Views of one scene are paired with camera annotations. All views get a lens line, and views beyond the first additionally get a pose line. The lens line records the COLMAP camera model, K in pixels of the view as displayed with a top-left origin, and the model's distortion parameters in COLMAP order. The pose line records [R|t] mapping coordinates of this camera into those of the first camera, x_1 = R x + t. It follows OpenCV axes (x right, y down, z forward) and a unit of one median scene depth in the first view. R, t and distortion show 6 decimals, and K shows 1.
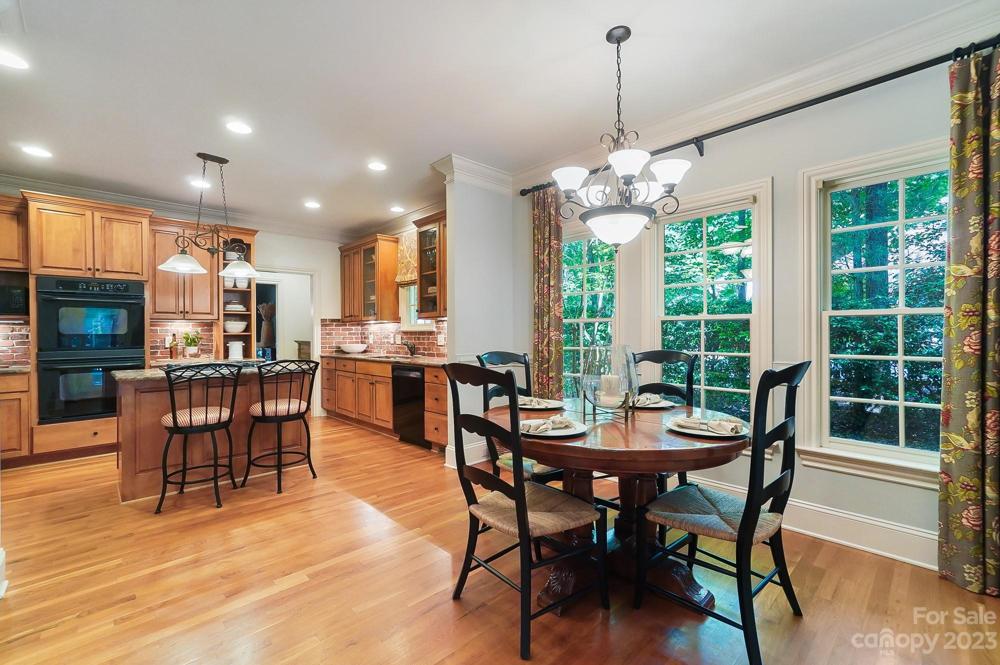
lens RADIAL K [[434.5, 0, 489.7], [0, 434.5, 333.5], [0, 0, 1]] dist [-0.002889, 0.004521]
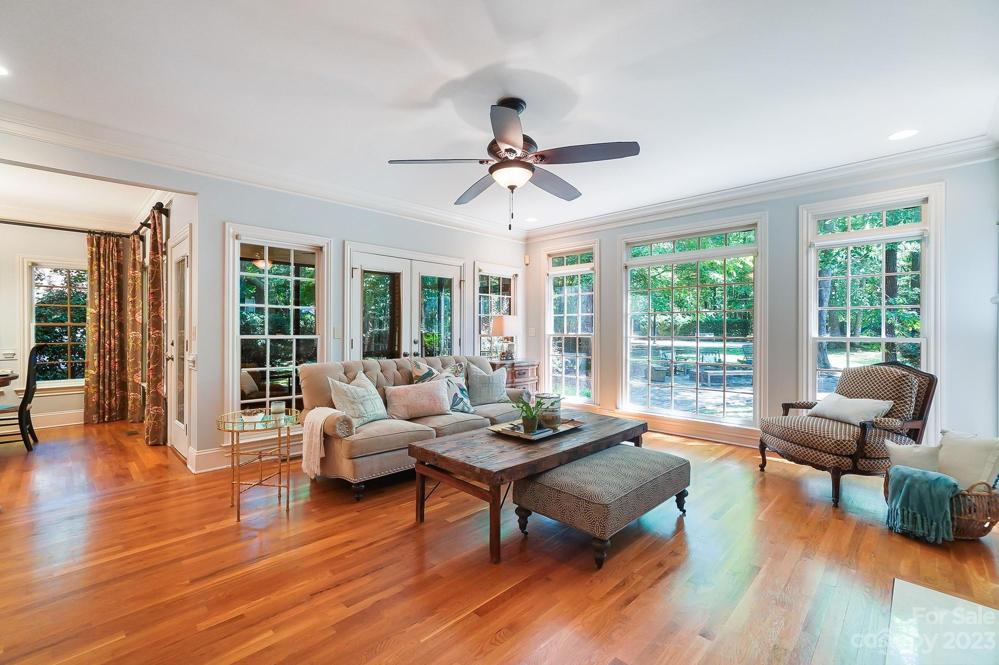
lens RADIAL K [[434.1, 0, 494.6], [0, 434.1, 333.9], [0, 0, 1]] dist [-0.002889, 0.004521]
pose [[-0.034836, 0.005825, 0.999376, -0.737828], [0.010732, 0.999928, -0.005454, 0.019849], [-0.999335, 0.010535, -0.034896, -0.609925]]
